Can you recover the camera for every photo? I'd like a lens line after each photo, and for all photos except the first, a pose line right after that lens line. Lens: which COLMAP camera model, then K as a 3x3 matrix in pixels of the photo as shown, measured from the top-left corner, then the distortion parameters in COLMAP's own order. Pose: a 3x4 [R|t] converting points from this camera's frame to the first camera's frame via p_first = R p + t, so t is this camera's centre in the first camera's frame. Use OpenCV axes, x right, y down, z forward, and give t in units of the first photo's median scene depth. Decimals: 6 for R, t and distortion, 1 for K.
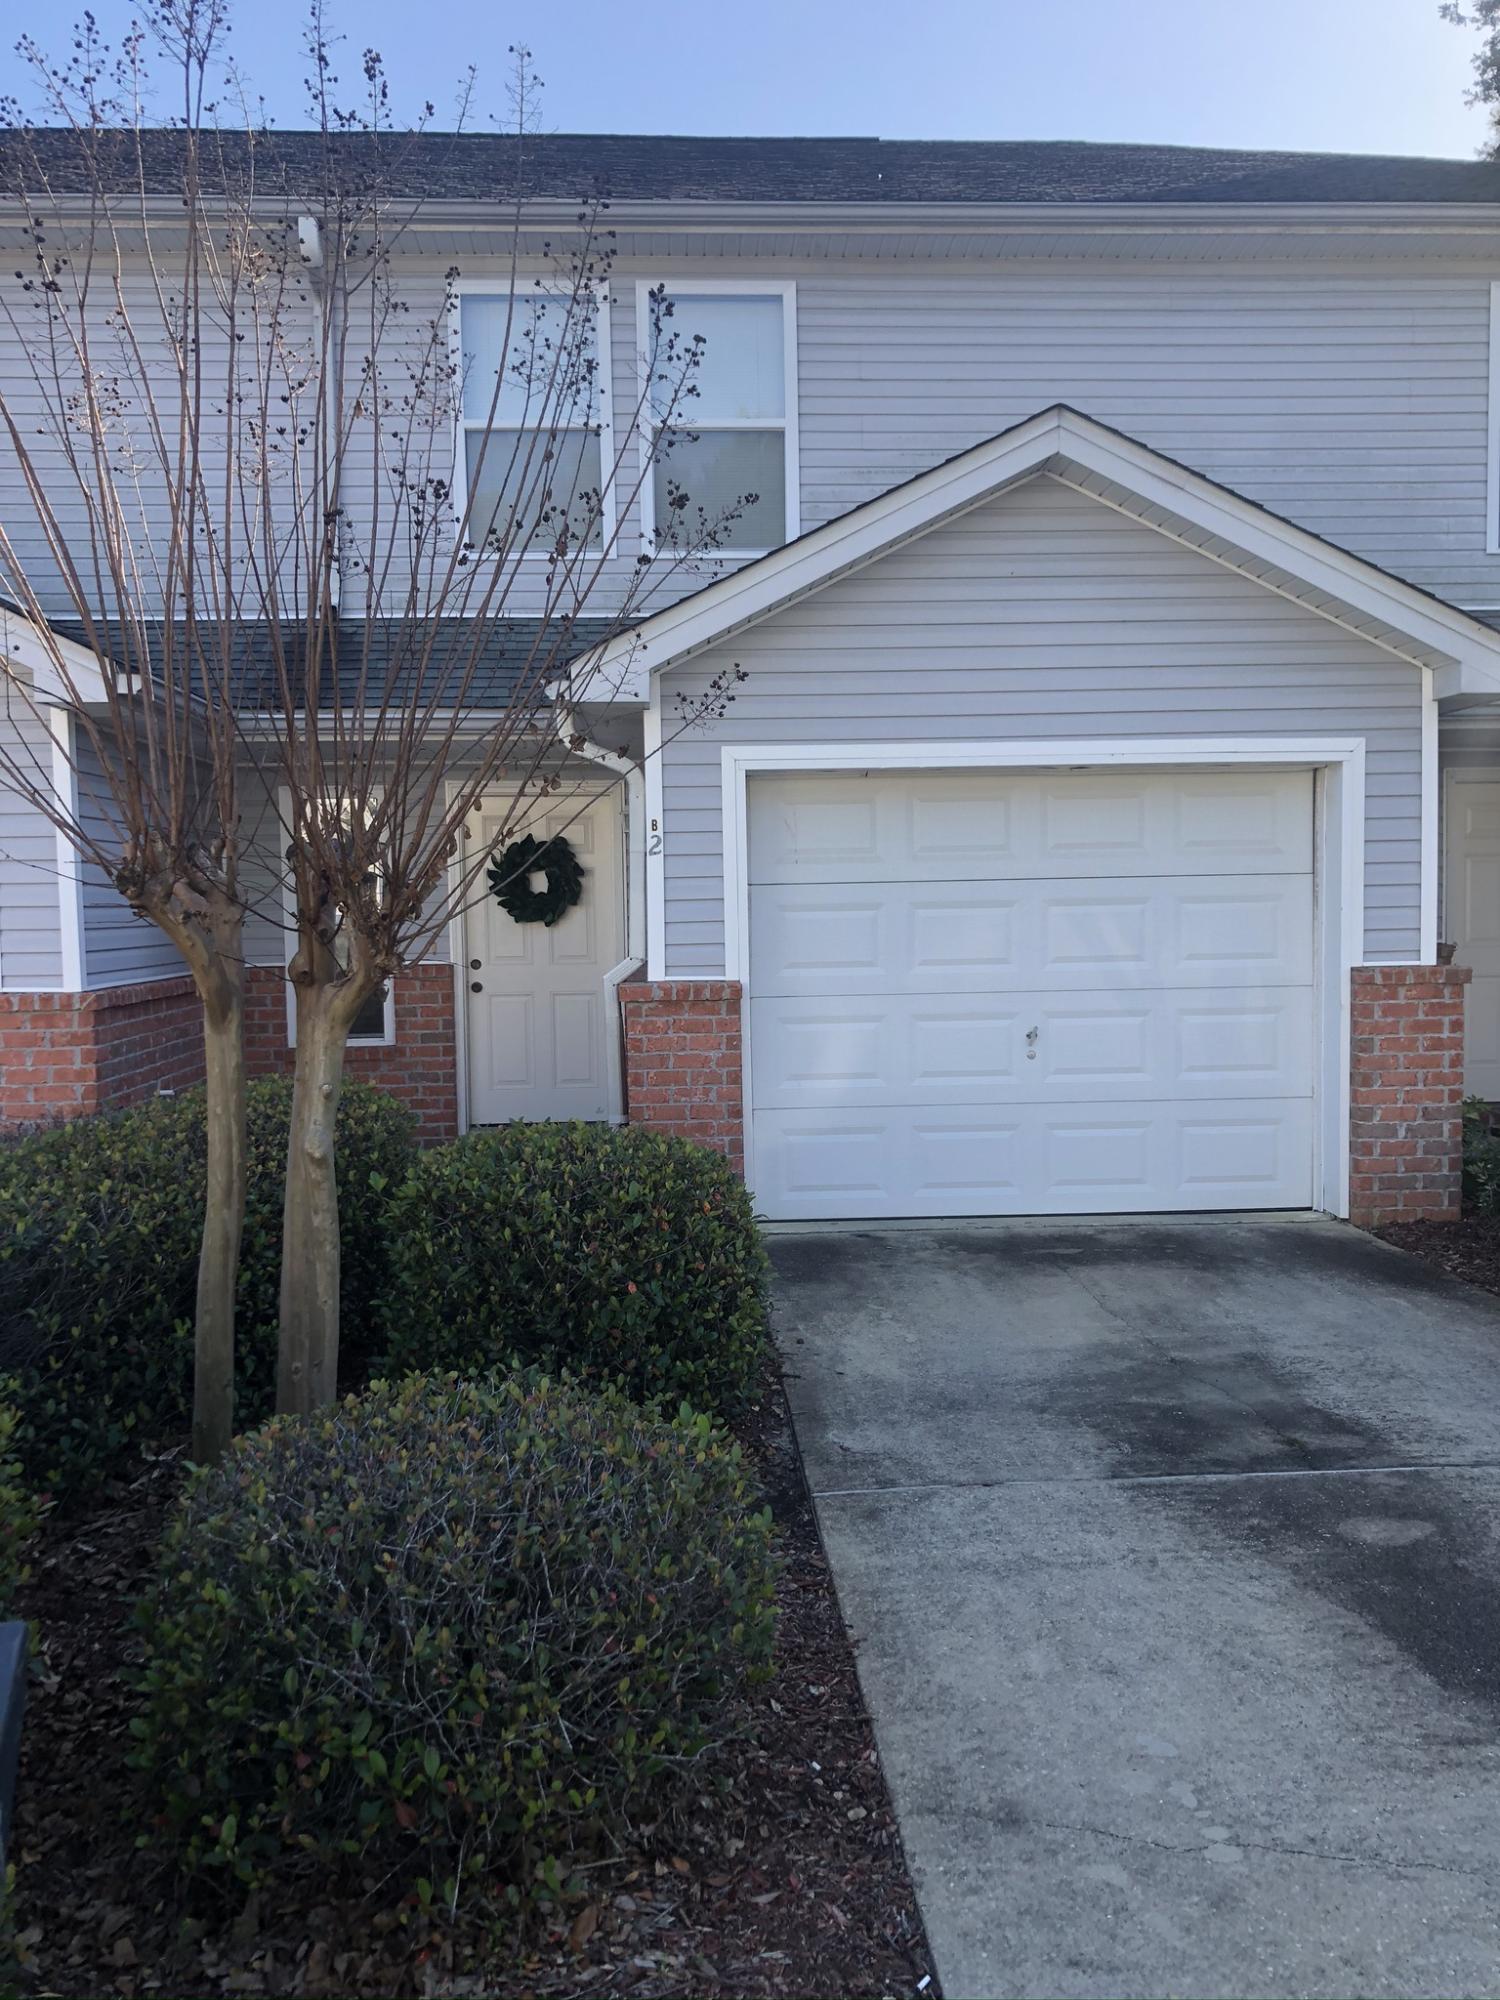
lens RADIAL K [[1613.1, 0, 753.3], [0, 1613.1, 988.1], [0, 0, 1]] dist [0.113274, -0.266263]
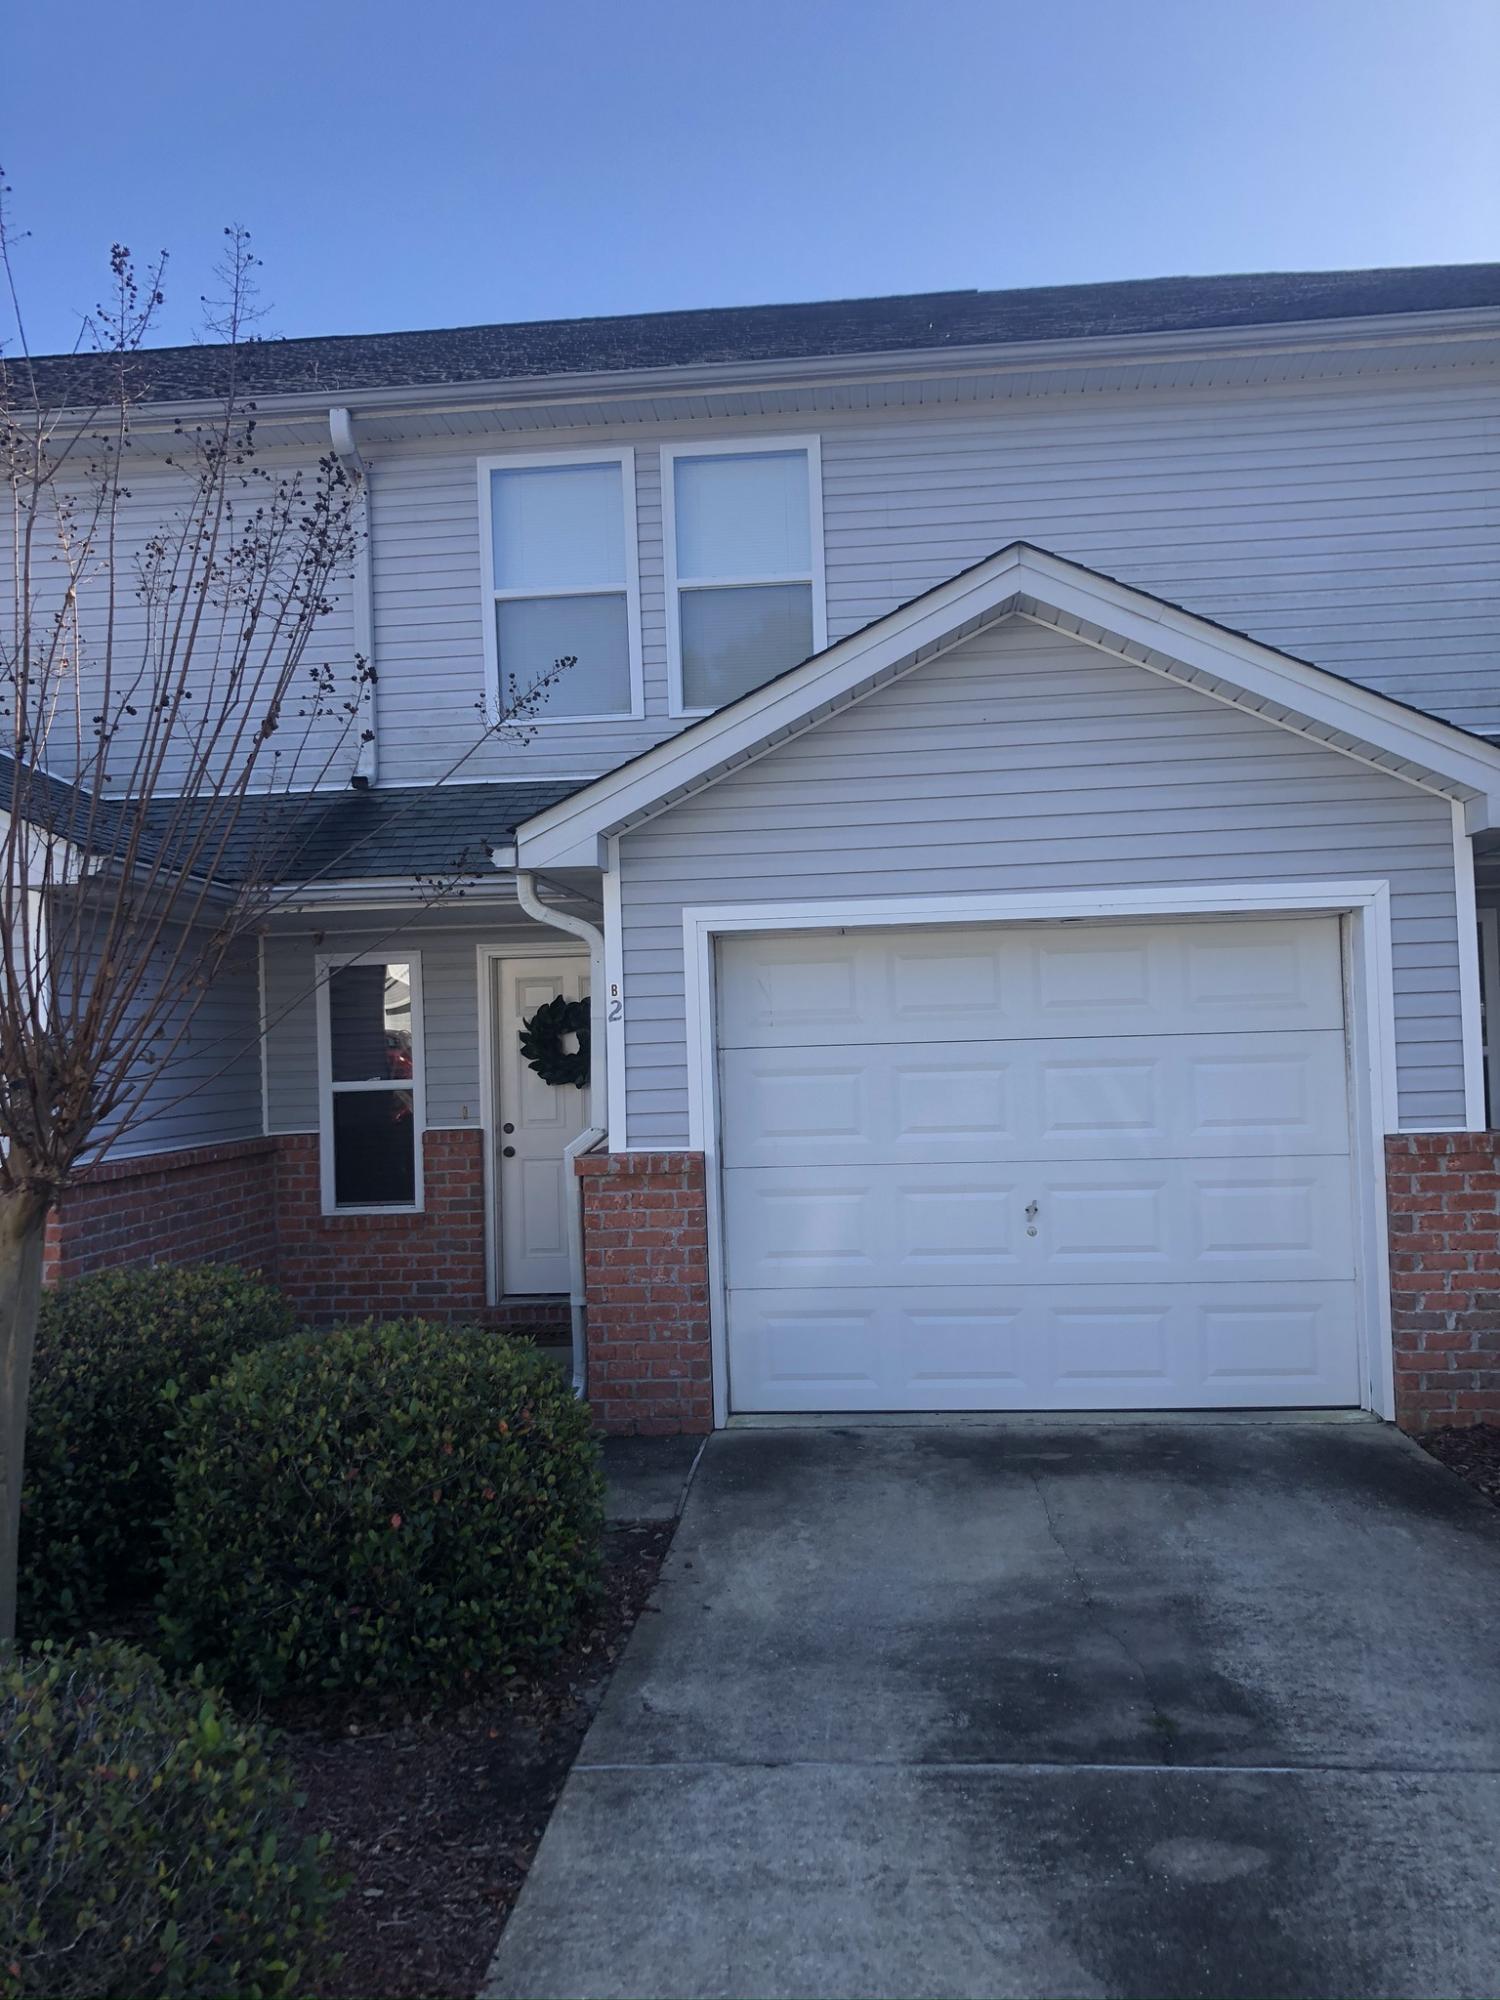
lens RADIAL K [[1613.1, 0, 753.3], [0, 1613.1, 988.1], [0, 0, 1]] dist [0.113274, -0.266263]
pose [[0.989113, -0.019978, -0.145794, 0.159739], [0.007568, 0.996337, -0.085182, -0.019606], [0.146962, 0.083151, 0.985641, 0.064311]]
